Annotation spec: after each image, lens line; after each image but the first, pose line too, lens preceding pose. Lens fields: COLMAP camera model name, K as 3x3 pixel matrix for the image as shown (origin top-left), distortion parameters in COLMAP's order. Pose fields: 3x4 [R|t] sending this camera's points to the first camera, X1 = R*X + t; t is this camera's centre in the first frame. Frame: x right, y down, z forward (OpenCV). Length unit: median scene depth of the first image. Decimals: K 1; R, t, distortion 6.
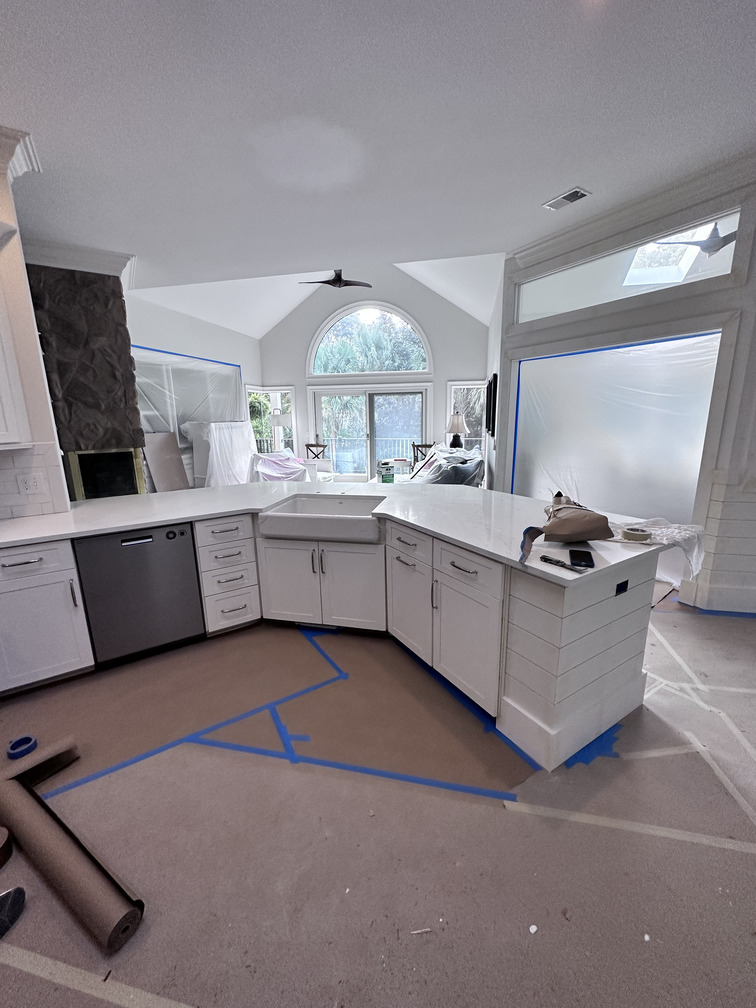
lens RADIAL K [[400.9, 0, 375.9], [0, 400.9, 503.4], [0, 0, 1]] dist [-0.003912, 0.000452]
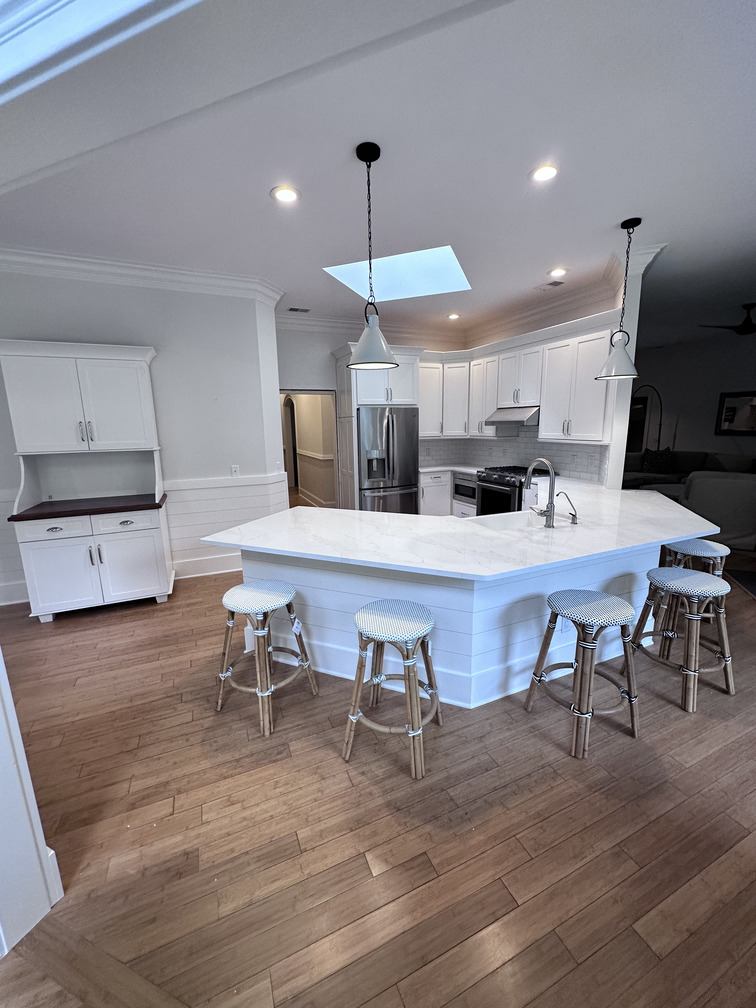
lens RADIAL K [[400.9, 0, 377.3], [0, 400.9, 502.2], [0, 0, 1]] dist [-0.003912, 0.000452]
pose [[-0.805604, 0.142875, -0.574968, 0.781639], [-0.099224, 0.924241, 0.368691, -0.397186], [0.584086, 0.354069, -0.730396, 1.591588]]
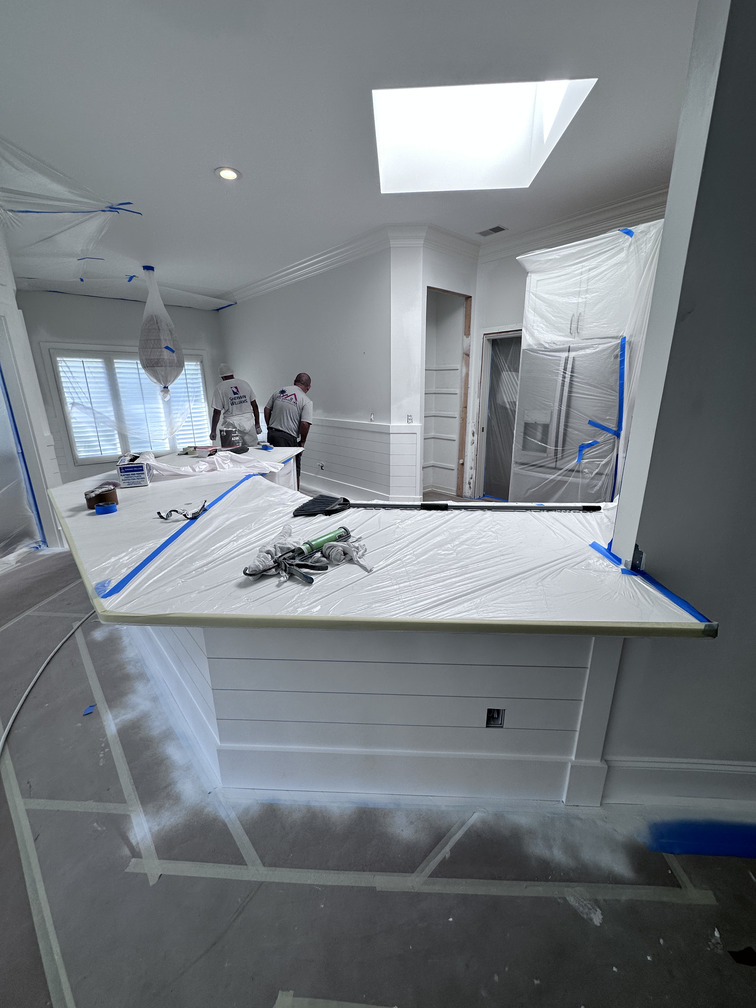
lens RADIAL K [[400.9, 0, 377.7], [0, 400.9, 502.4], [0, 0, 1]] dist [-0.003912, 0.000452]
pose [[-0.804823, -0.141369, 0.576433, -0.935290], [0.147719, 0.892944, 0.425240, -0.283606], [-0.574839, 0.427393, -0.697779, 1.459528]]
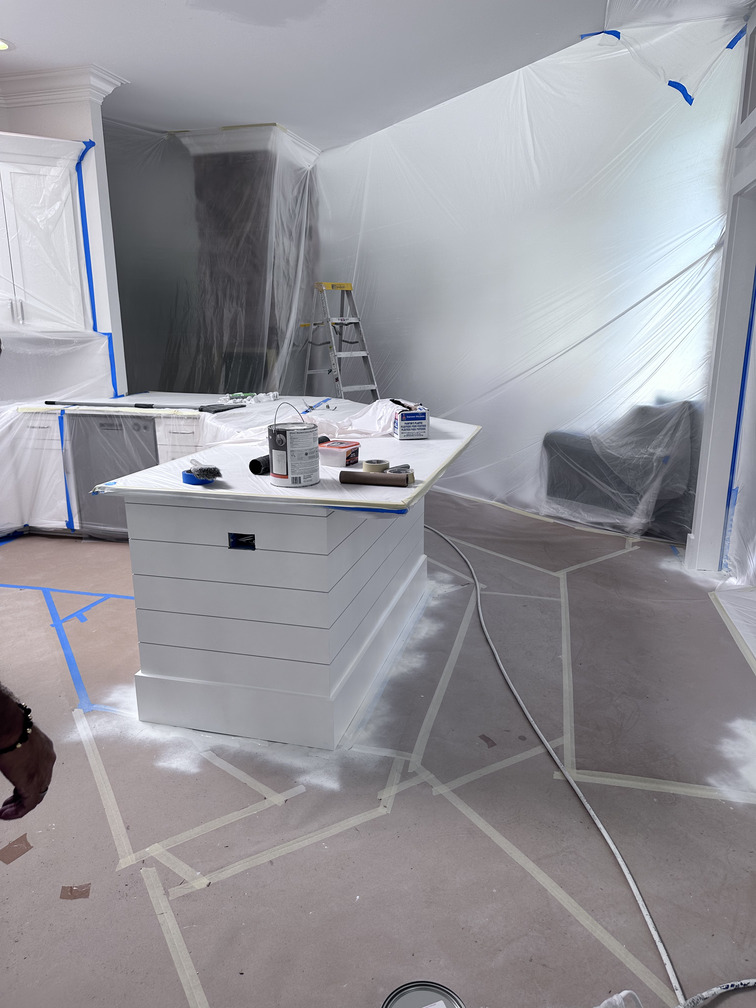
lens RADIAL K [[710.7, 0, 379.5], [0, 710.7, 494.8], [0, 0, 1]] dist [0.012594, -0.004308]
pose [[0.681454, 0.186151, -0.707792, 1.122589], [-0.163245, 0.981408, 0.100942, -0.032993], [0.713423, 0.046756, 0.699172, 0.164915]]
